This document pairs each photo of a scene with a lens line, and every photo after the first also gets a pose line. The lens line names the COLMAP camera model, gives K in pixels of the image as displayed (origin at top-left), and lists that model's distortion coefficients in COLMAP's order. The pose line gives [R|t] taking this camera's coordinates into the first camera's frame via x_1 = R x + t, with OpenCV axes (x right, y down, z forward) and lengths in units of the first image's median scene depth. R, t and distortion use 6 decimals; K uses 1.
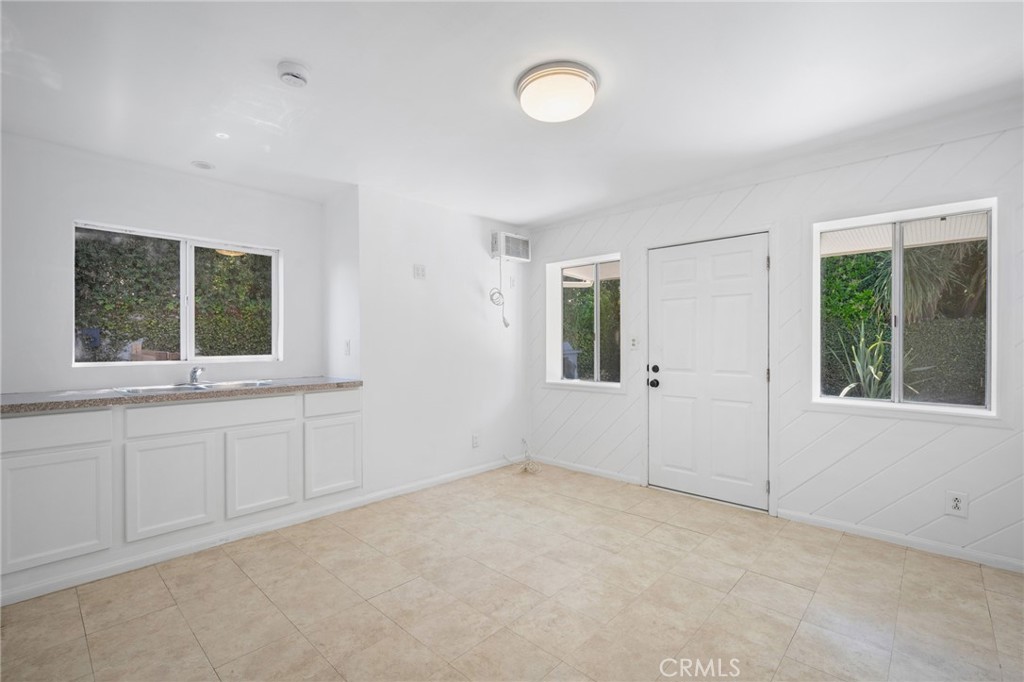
lens RADIAL K [[465.6, 0, 503.3], [0, 465.6, 339.6], [0, 0, 1]] dist [-0.000713, -0.001250]
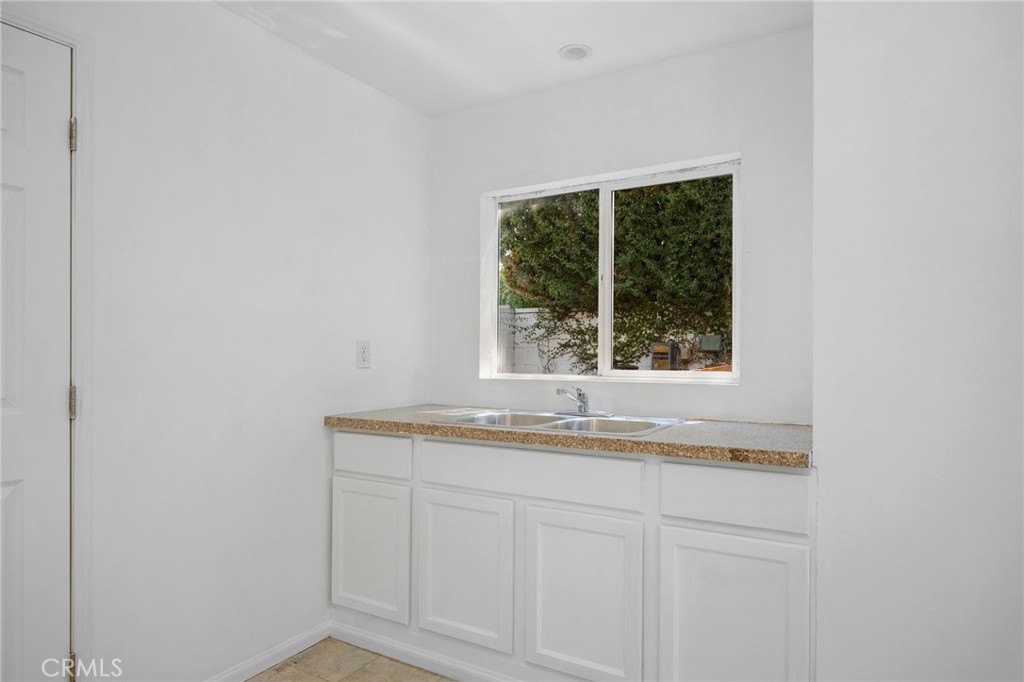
lens RADIAL K [[634.7, 0, 532.9], [0, 634.7, 343.1], [0, 0, 1]] dist [0.020060, 0.000257]
pose [[0.220393, -0.008852, -0.975371, 0.152197], [0.007388, 0.999945, -0.007405, 0.007463], [0.975383, -0.005574, 0.220447, 0.812438]]
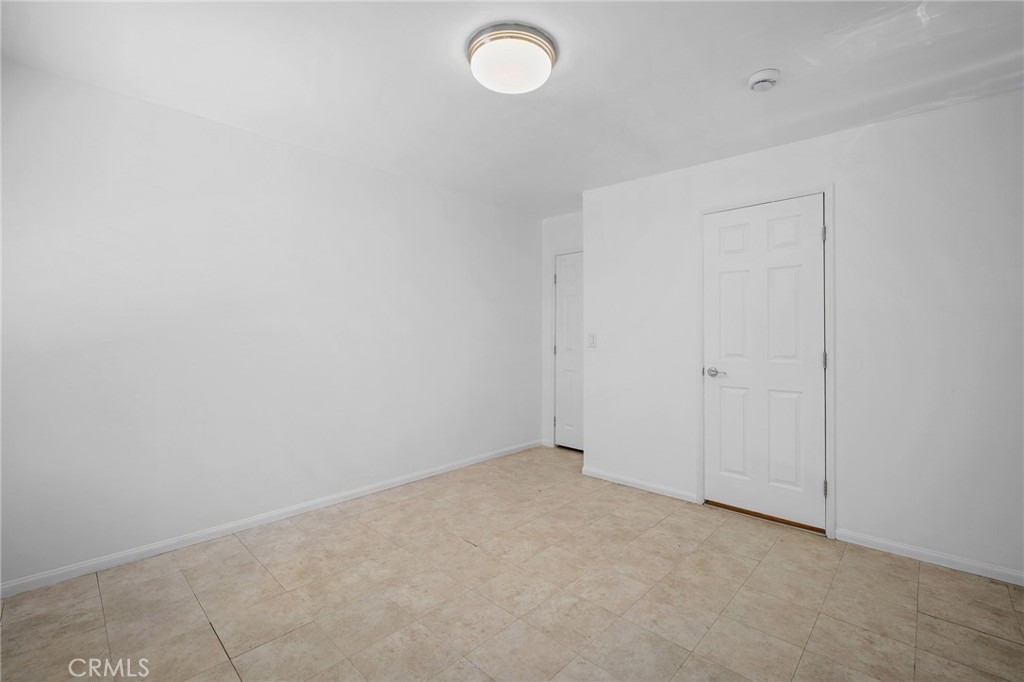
lens RADIAL K [[427.6, 0, 498.5], [0, 427.6, 329.8], [0, 0, 1]] dist [0.000523, -0.000432]
pose [[-0.999686, 0.001346, 0.025028, 0.091476], [0.000747, 0.999713, -0.023928, 0.014741], [-0.025053, -0.023902, -0.999400, 1.425628]]
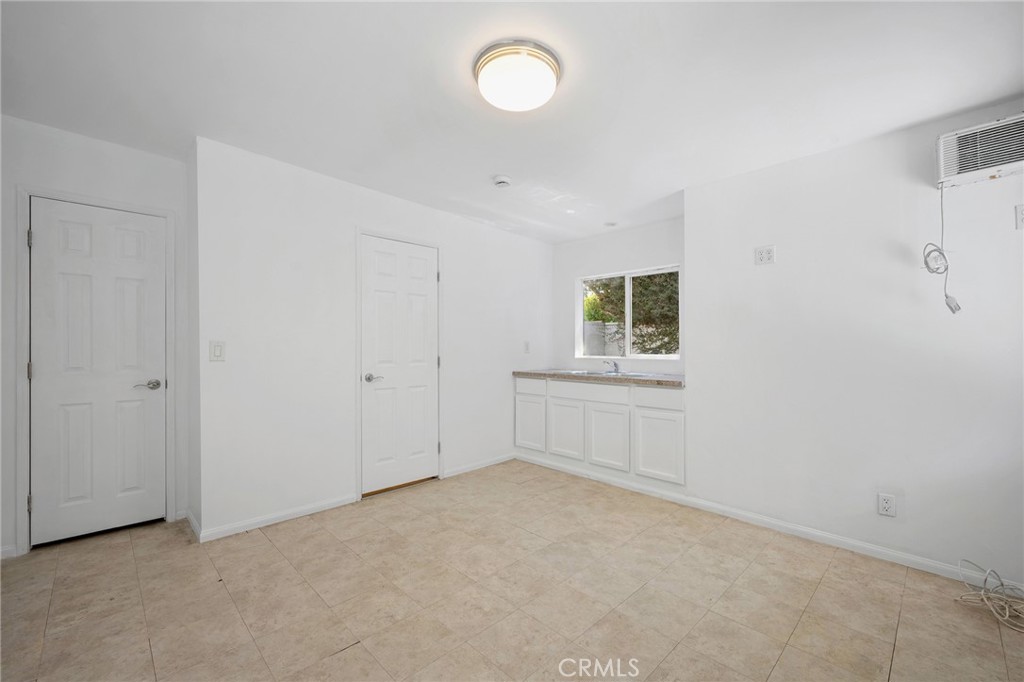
lens RADIAL K [[427.6, 0, 516.6], [0, 427.6, 340.6], [0, 0, 1]] dist [0.000523, -0.000432]
pose [[-0.045447, -0.011827, -0.998897, 0.765801], [0.008400, 0.999890, -0.012221, 0.009735], [0.998931, -0.008946, -0.045342, 0.807878]]
